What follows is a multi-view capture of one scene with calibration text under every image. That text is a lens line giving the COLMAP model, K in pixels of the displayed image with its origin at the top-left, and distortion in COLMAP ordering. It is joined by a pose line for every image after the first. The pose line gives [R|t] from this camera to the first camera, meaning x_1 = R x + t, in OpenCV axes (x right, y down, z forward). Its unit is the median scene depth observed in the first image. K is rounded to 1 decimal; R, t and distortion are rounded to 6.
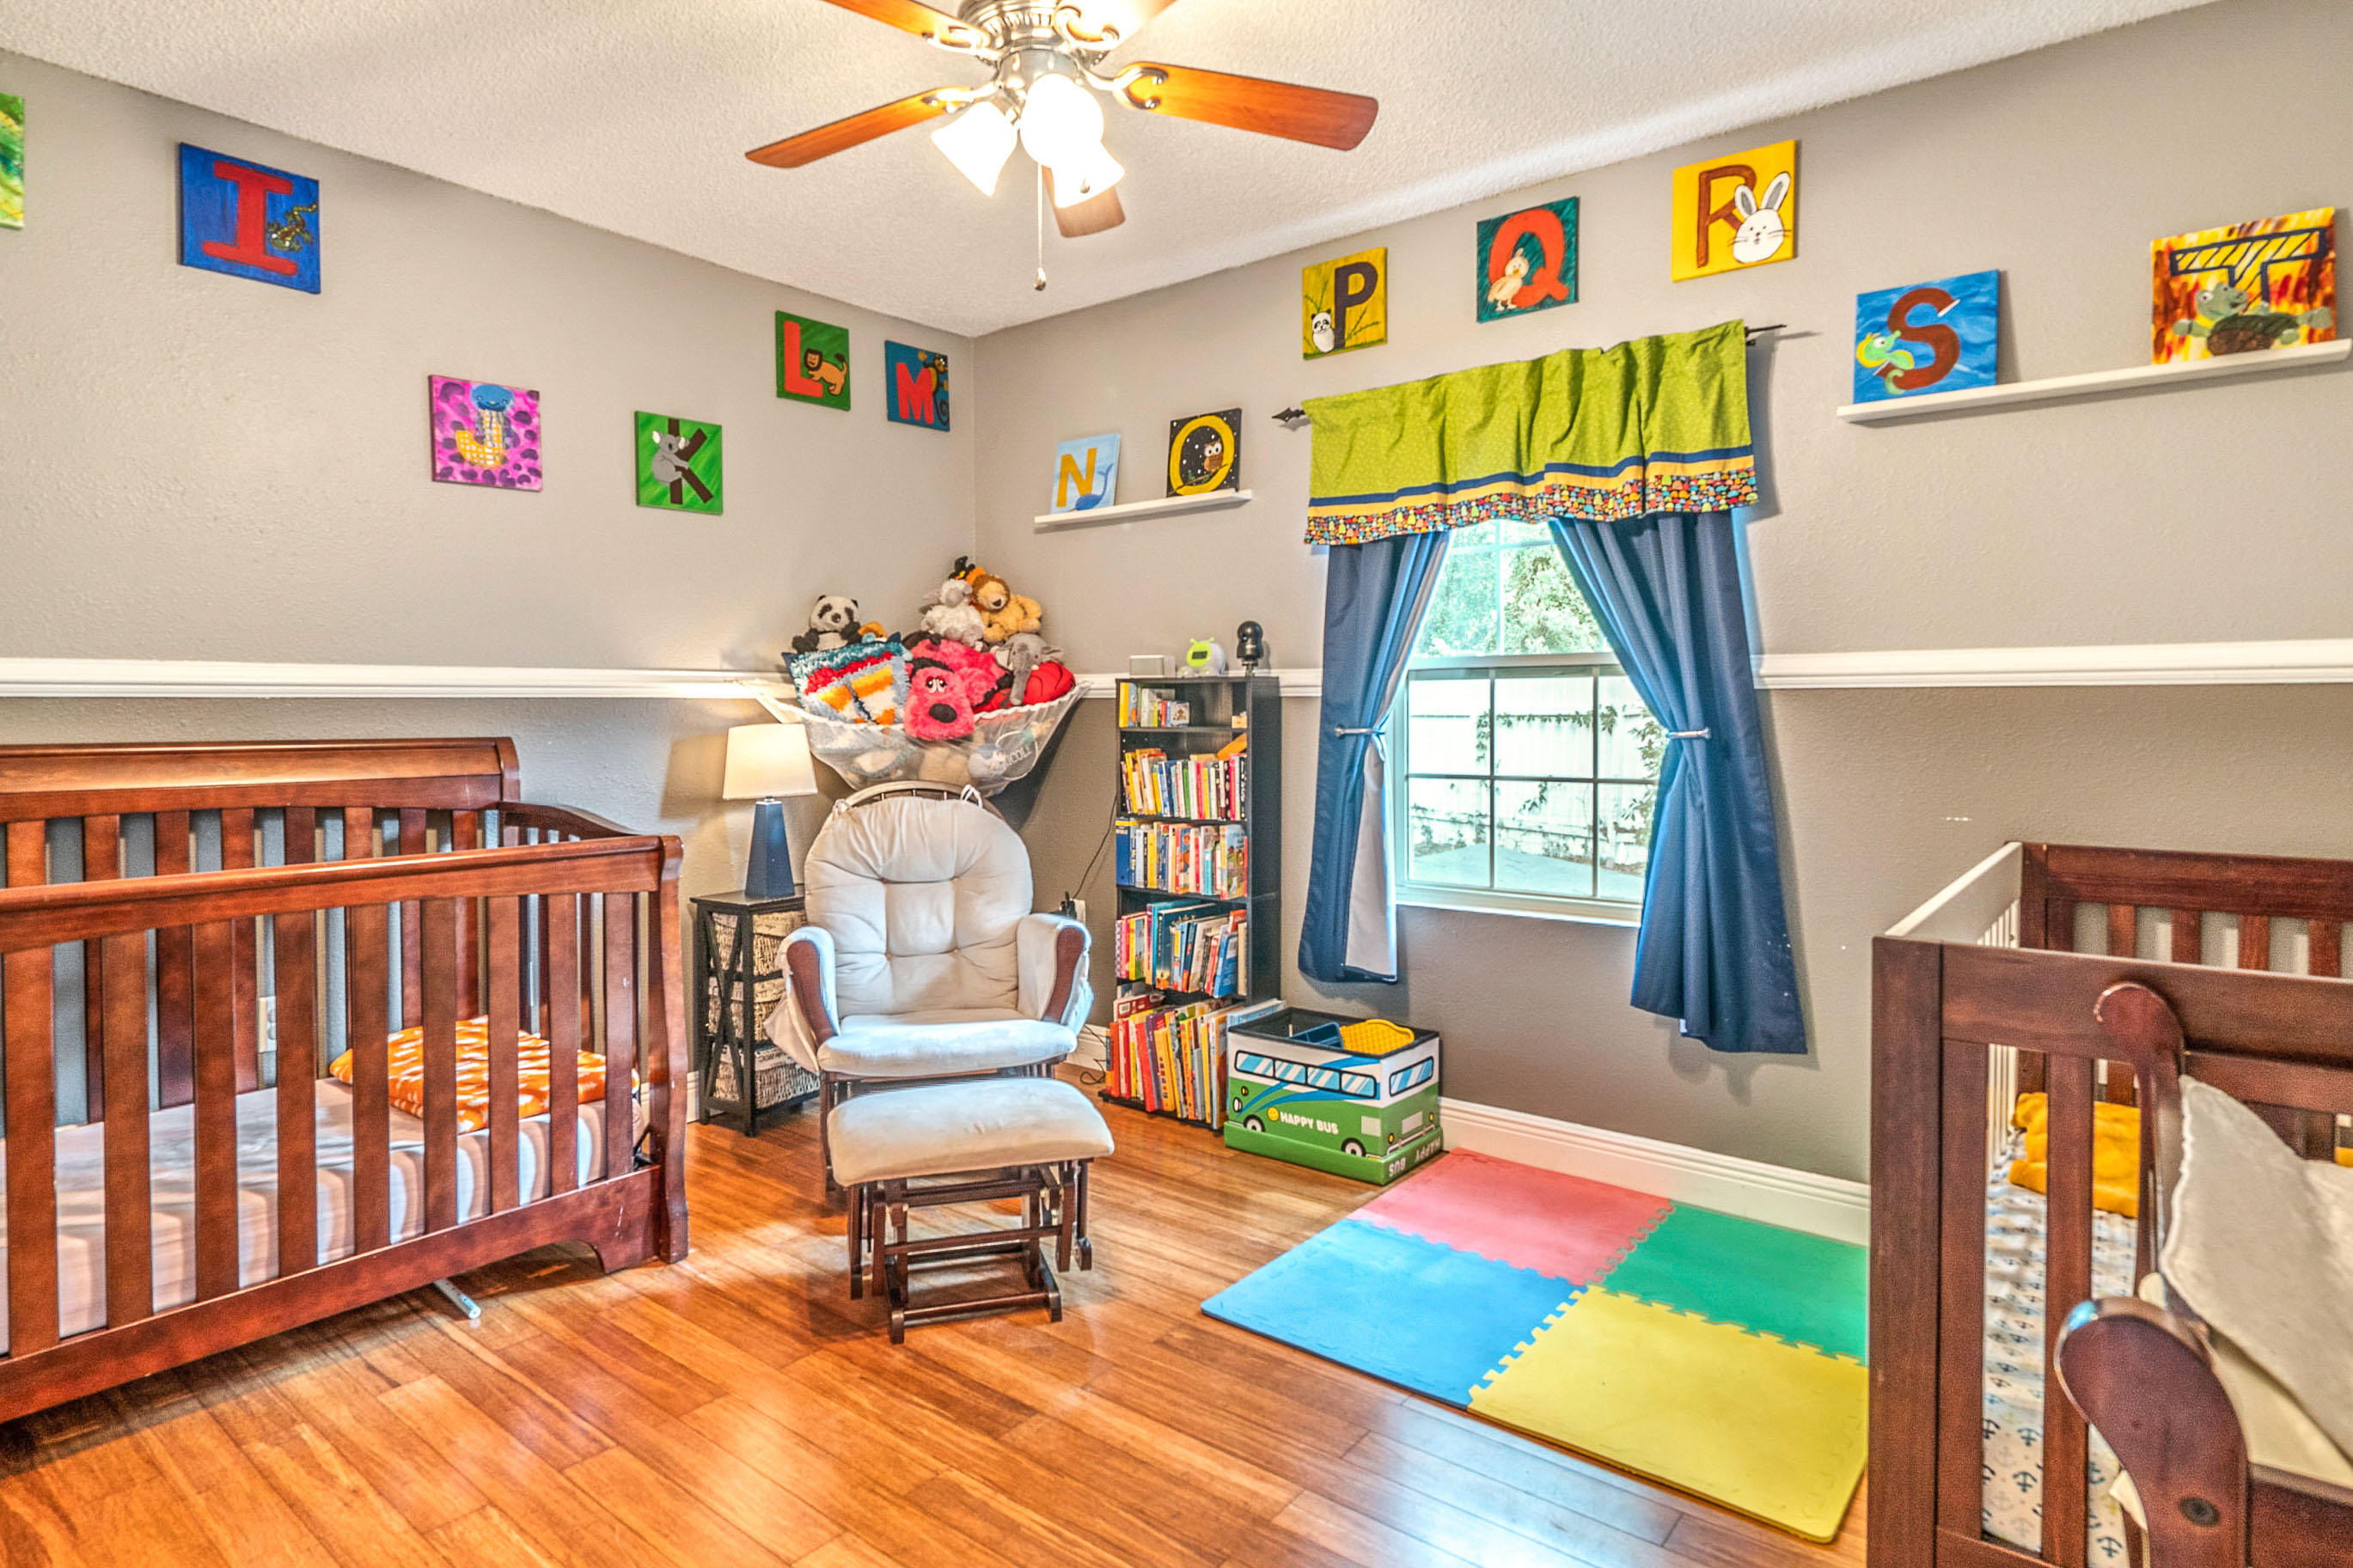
lens RADIAL K [[1247.3, 0, 1177.7], [0, 1247.3, 727.3], [0, 0, 1]] dist [-0.001391, -0.000853]
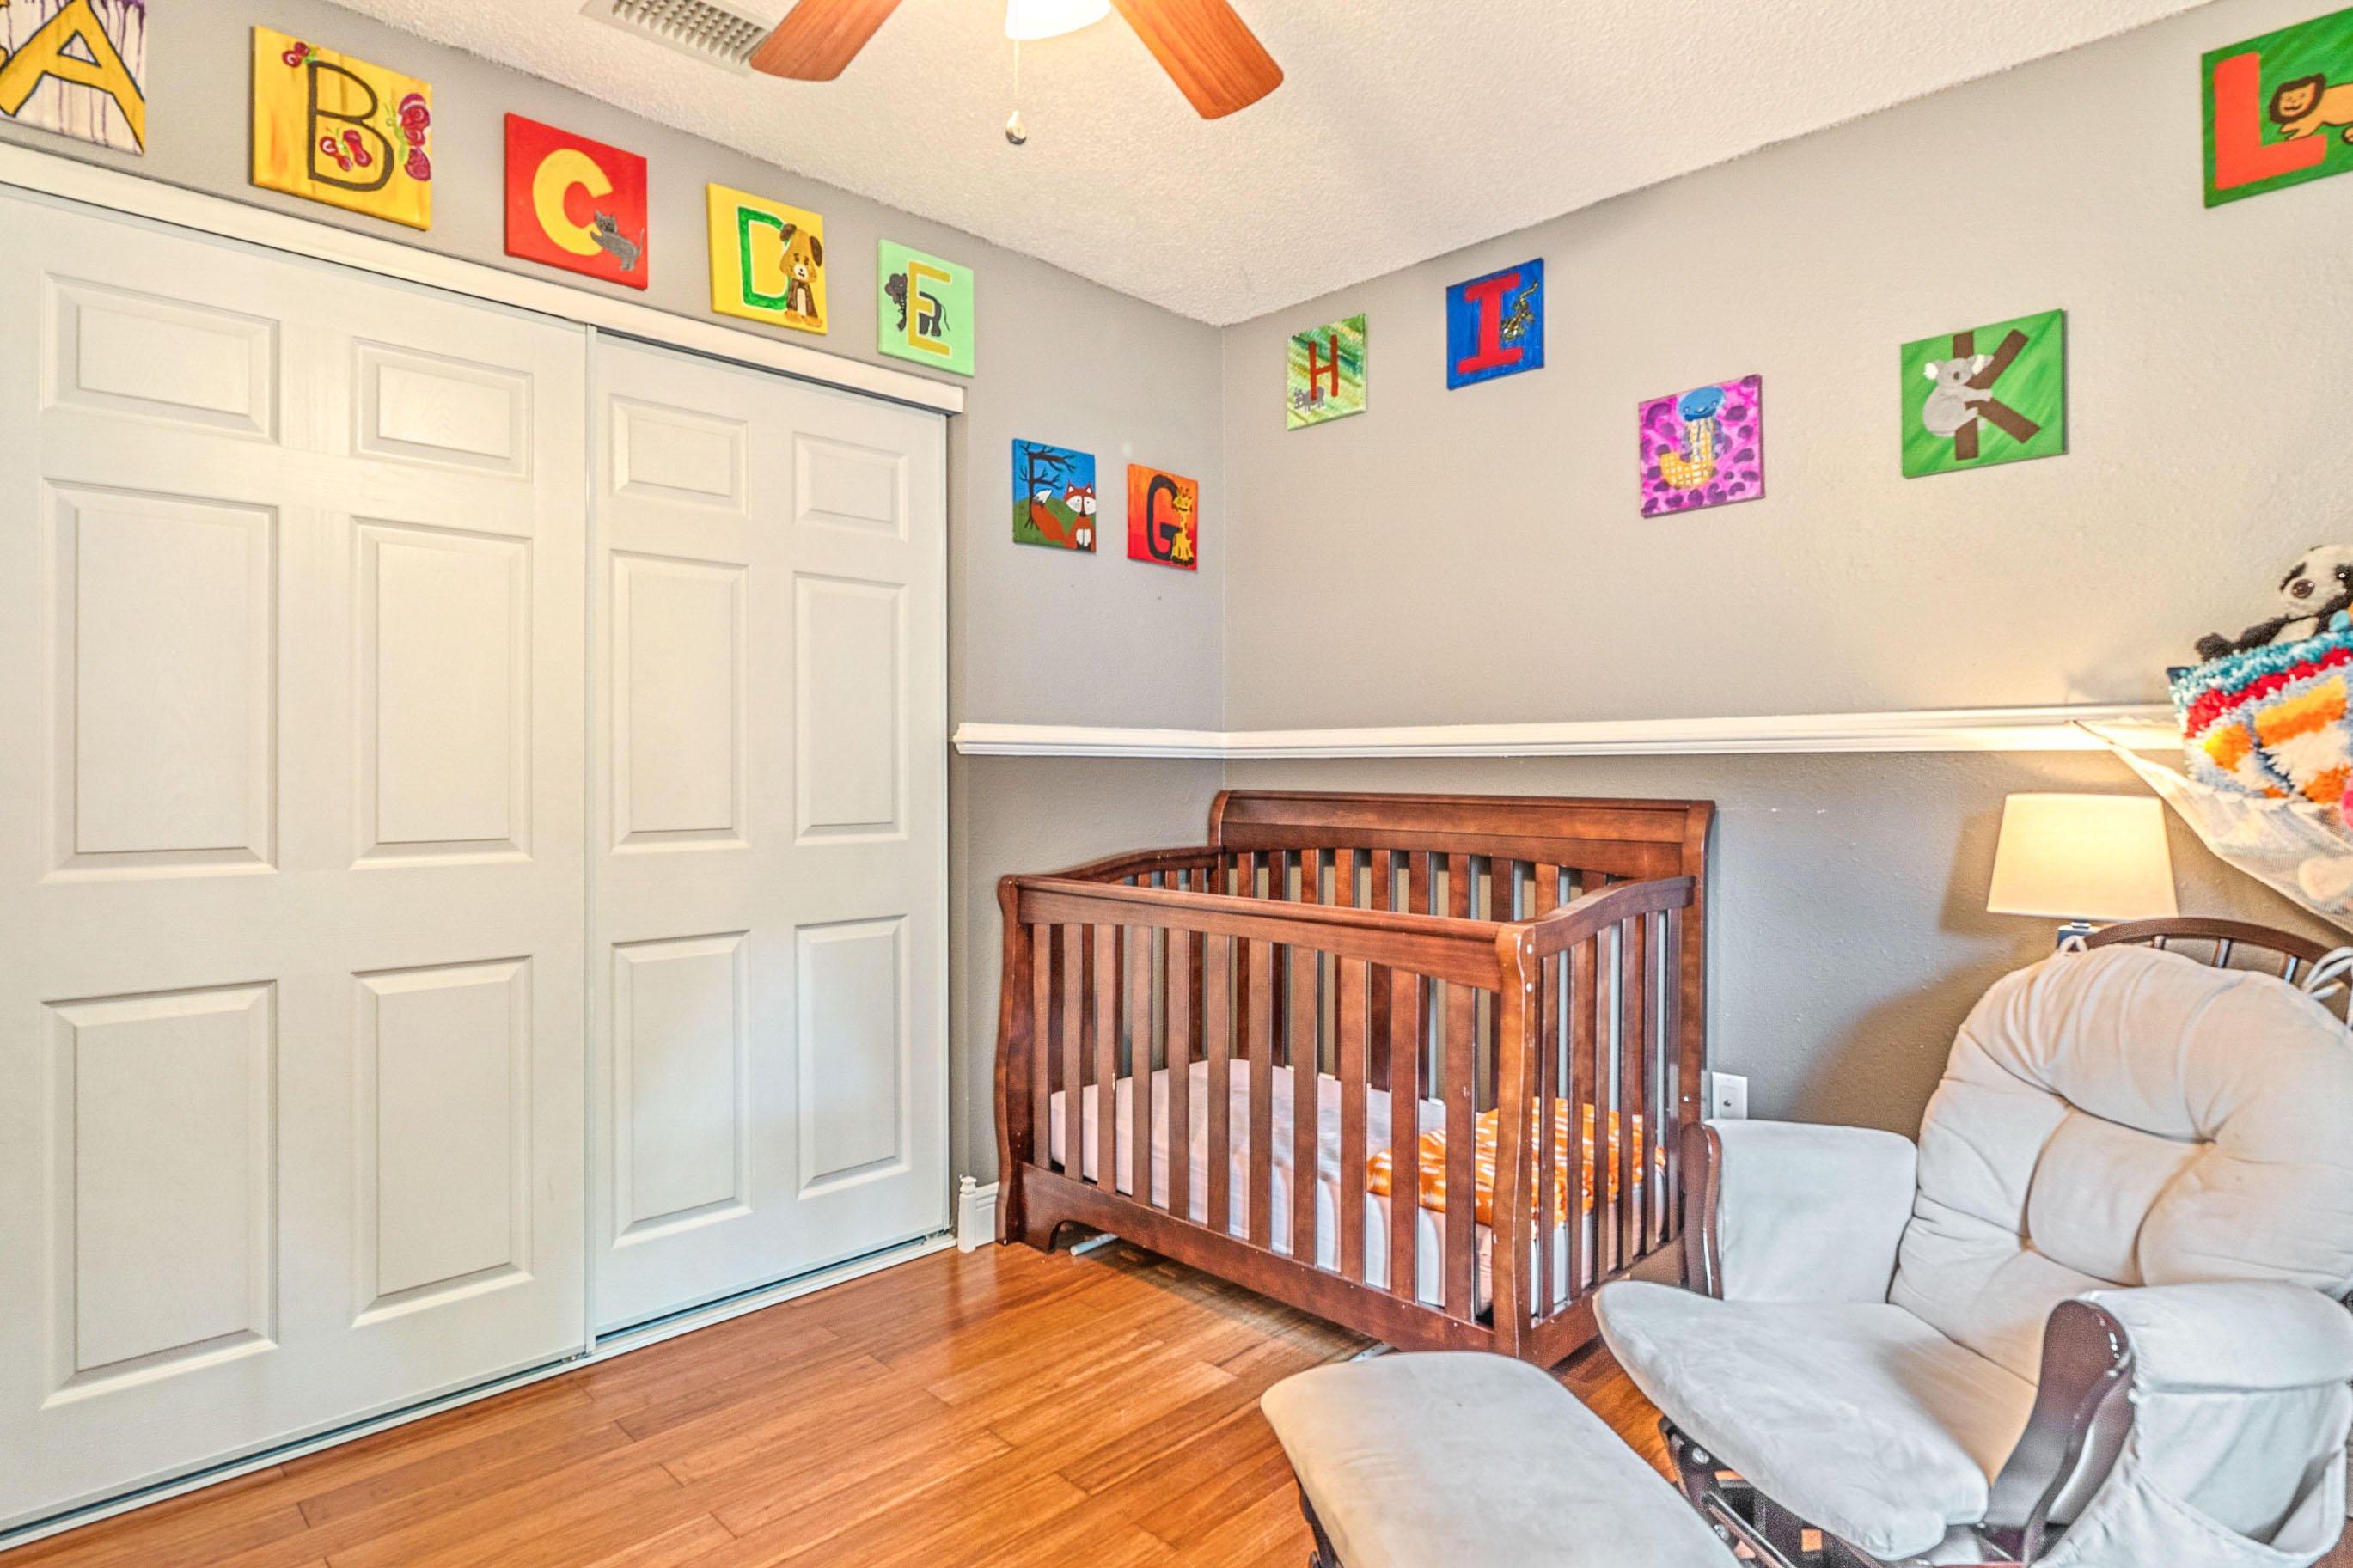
lens RADIAL K [[1247.3, 0, 1173.9], [0, 1247.3, 773.9], [0, 0, 1]] dist [-0.001391, -0.000853]
pose [[-0.103483, 0.008493, -0.994595, 0.337020], [-0.015270, 0.999832, 0.010127, -0.013051], [0.994514, 0.016235, -0.103336, 0.720957]]
